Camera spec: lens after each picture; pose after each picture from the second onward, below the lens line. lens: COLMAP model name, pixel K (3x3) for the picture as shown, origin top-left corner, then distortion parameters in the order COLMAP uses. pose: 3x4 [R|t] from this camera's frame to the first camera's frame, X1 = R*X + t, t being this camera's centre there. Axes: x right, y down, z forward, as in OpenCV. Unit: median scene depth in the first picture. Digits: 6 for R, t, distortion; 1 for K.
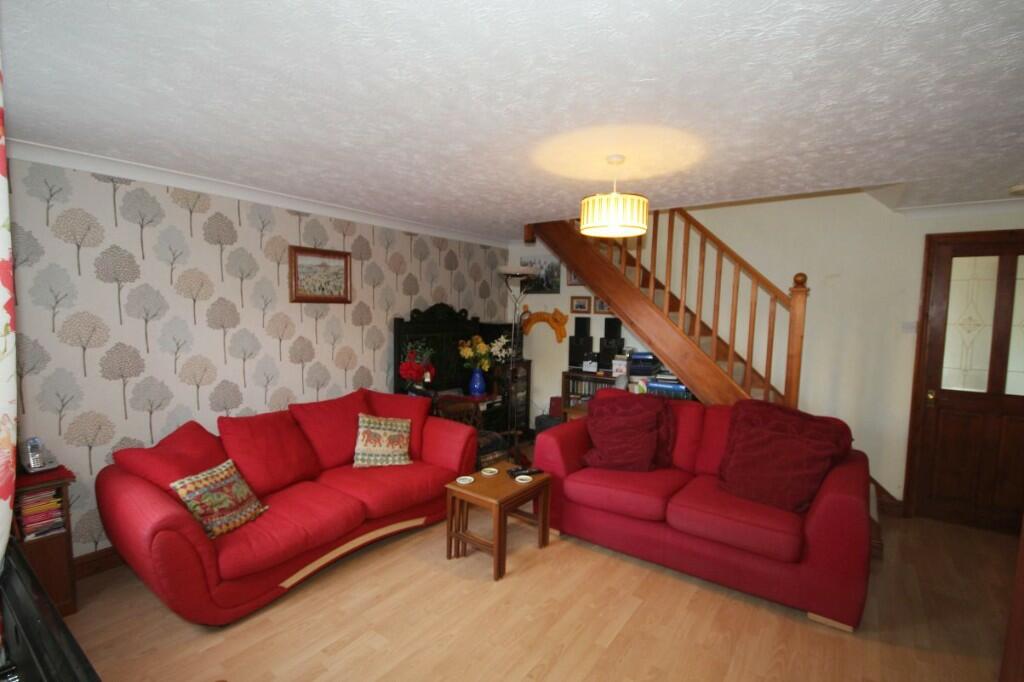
lens RADIAL K [[477.9, 0, 511.8], [0, 477.9, 344.9], [0, 0, 1]] dist [-0.000979, -0.000589]
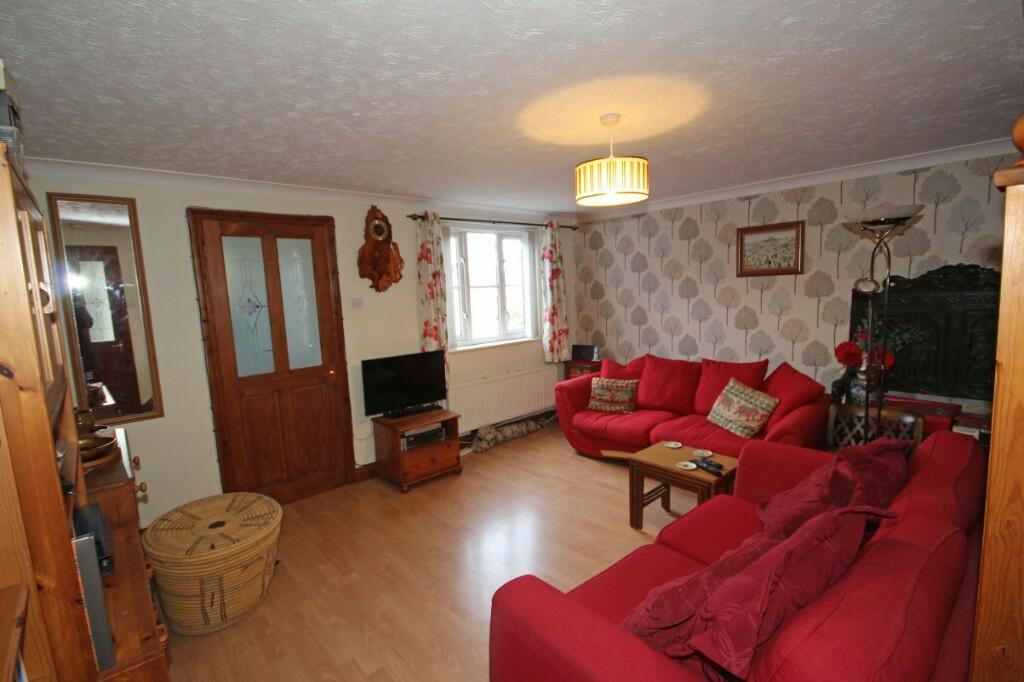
lens RADIAL K [[477.9, 0, 512.3], [0, 477.9, 344.1], [0, 0, 1]] dist [-0.000979, -0.000589]
pose [[-0.221762, 0.095893, -0.970374, 0.818446], [-0.048775, 0.992816, 0.109257, -0.026508], [0.973880, 0.071559, -0.215492, 0.724530]]
